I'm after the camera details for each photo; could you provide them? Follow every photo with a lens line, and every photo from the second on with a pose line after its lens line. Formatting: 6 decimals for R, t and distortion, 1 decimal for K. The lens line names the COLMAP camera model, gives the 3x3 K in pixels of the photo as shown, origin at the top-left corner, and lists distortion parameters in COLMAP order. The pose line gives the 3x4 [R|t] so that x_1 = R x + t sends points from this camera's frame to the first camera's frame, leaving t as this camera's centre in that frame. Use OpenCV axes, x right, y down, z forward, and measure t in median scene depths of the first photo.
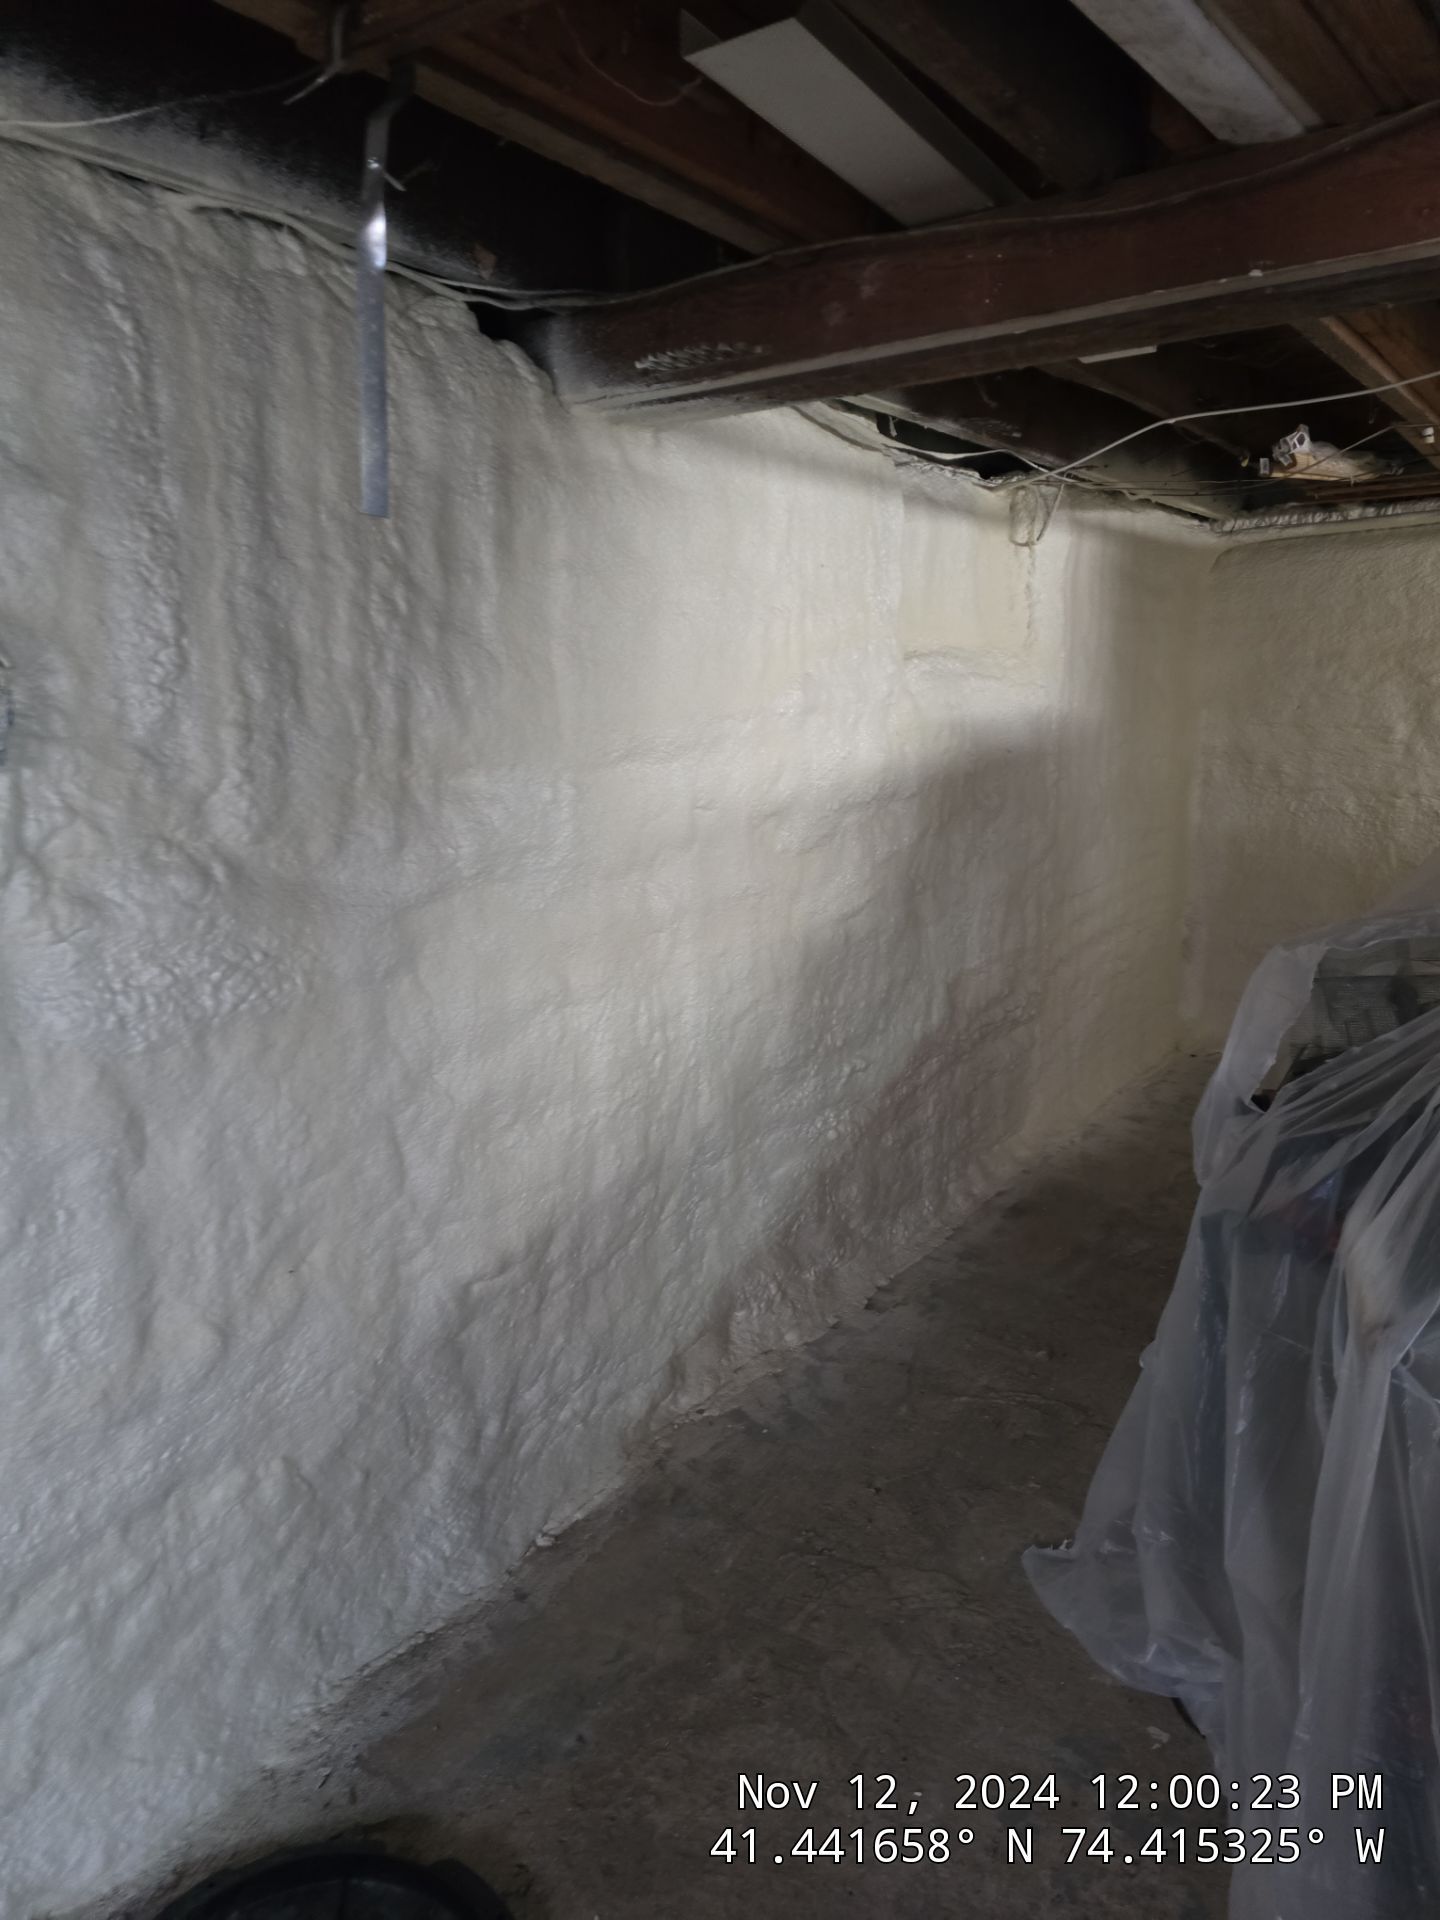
lens RADIAL K [[1284.0, 0, 734.7], [0, 1284.0, 971.2], [0, 0, 1]] dist [0.074702, -0.065161]
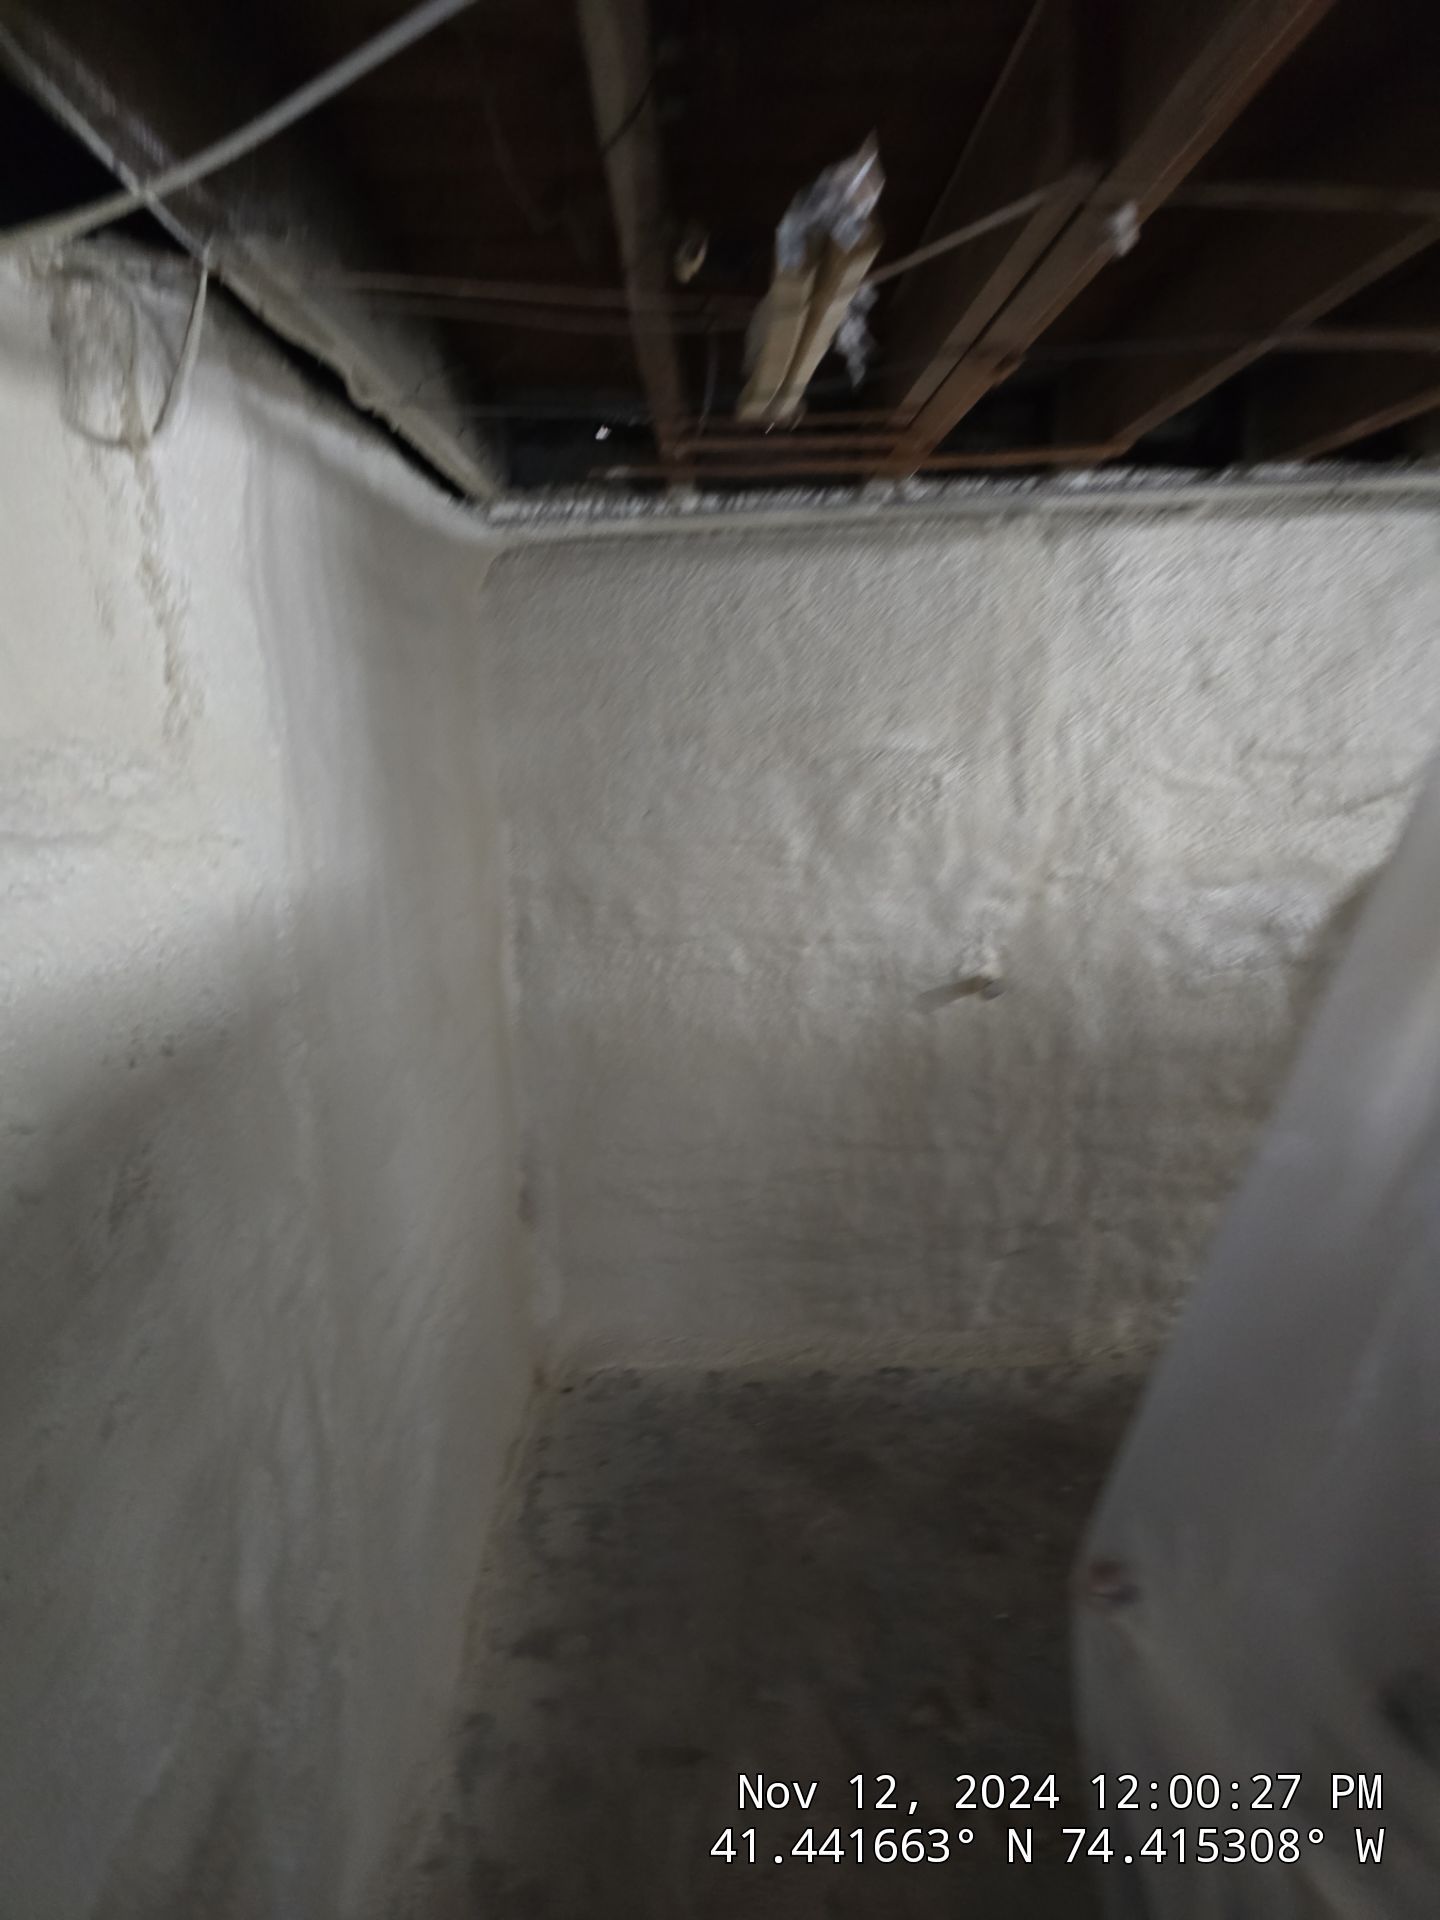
lens RADIAL K [[1284.0, 0, 707.8], [0, 1284.0, 1020.6], [0, 0, 1]] dist [0.074702, -0.065161]
pose [[0.828604, -0.139320, 0.542222, 0.140970], [0.138918, 0.989416, 0.041933, -0.166078], [-0.542326, 0.040578, 0.839188, 0.617534]]
